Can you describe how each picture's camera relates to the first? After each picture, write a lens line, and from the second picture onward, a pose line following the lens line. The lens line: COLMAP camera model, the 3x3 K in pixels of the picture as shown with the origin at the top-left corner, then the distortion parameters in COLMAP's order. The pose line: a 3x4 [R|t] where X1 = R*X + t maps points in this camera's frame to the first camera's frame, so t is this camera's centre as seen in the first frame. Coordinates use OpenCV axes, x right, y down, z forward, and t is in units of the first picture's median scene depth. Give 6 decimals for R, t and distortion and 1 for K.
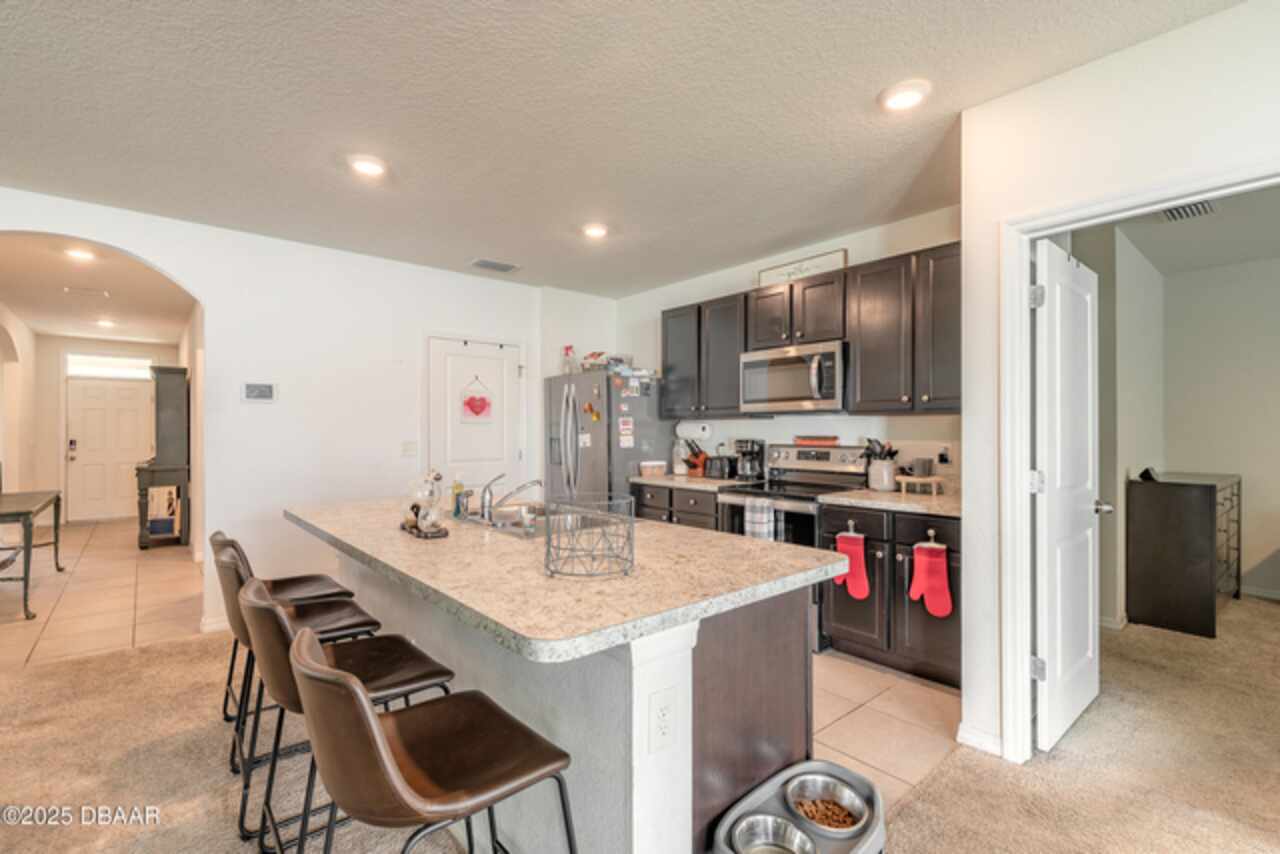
lens RADIAL K [[573.2, 0, 636.4], [0, 573.2, 428.9], [0, 0, 1]] dist [0.000765, 0.000023]
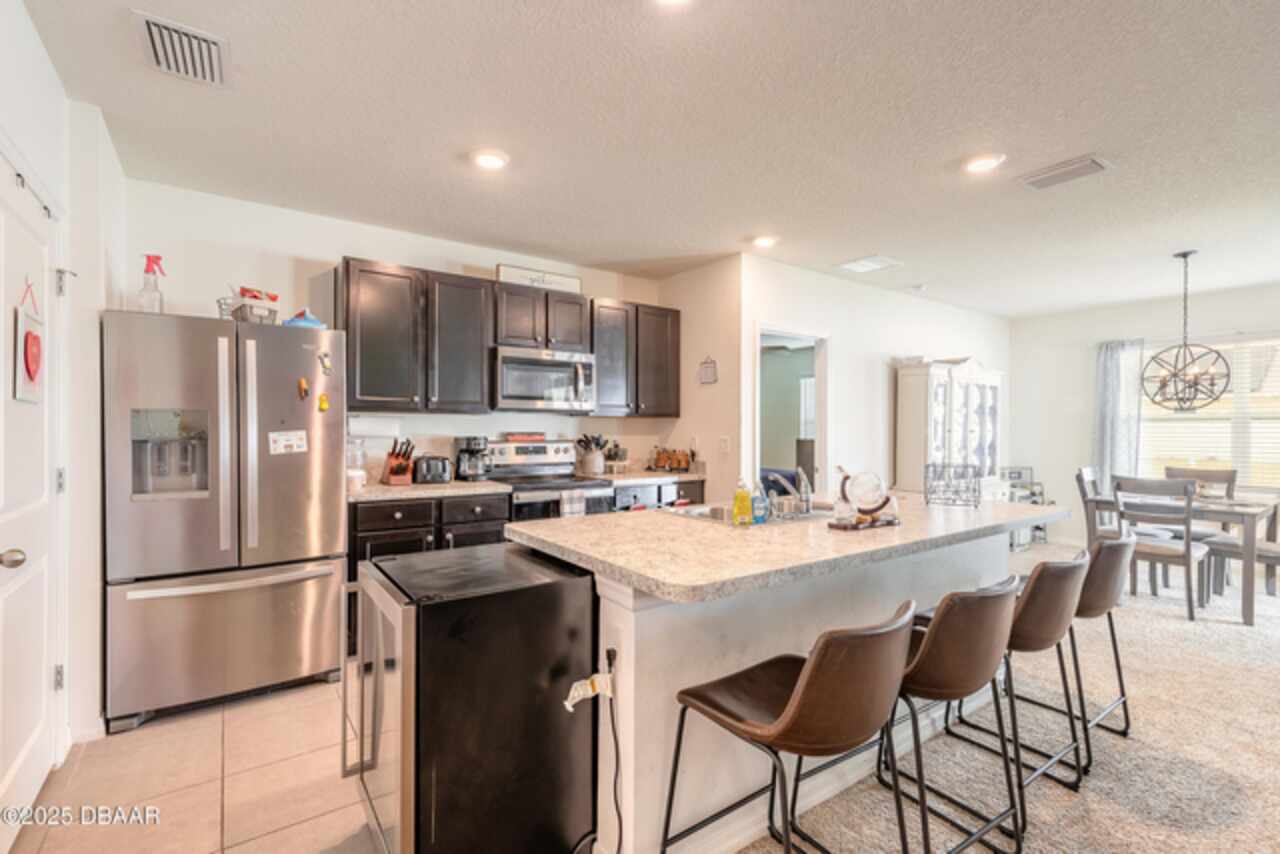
lens RADIAL K [[573.2, 0, 636.4], [0, 573.2, 428.9], [0, 0, 1]] dist [0.000765, 0.000023]
pose [[0.088868, 0.003761, 0.996036, -0.744725], [-0.004275, 0.999985, -0.003395, 0.008551], [-0.996034, -0.003956, 0.088882, 0.693059]]
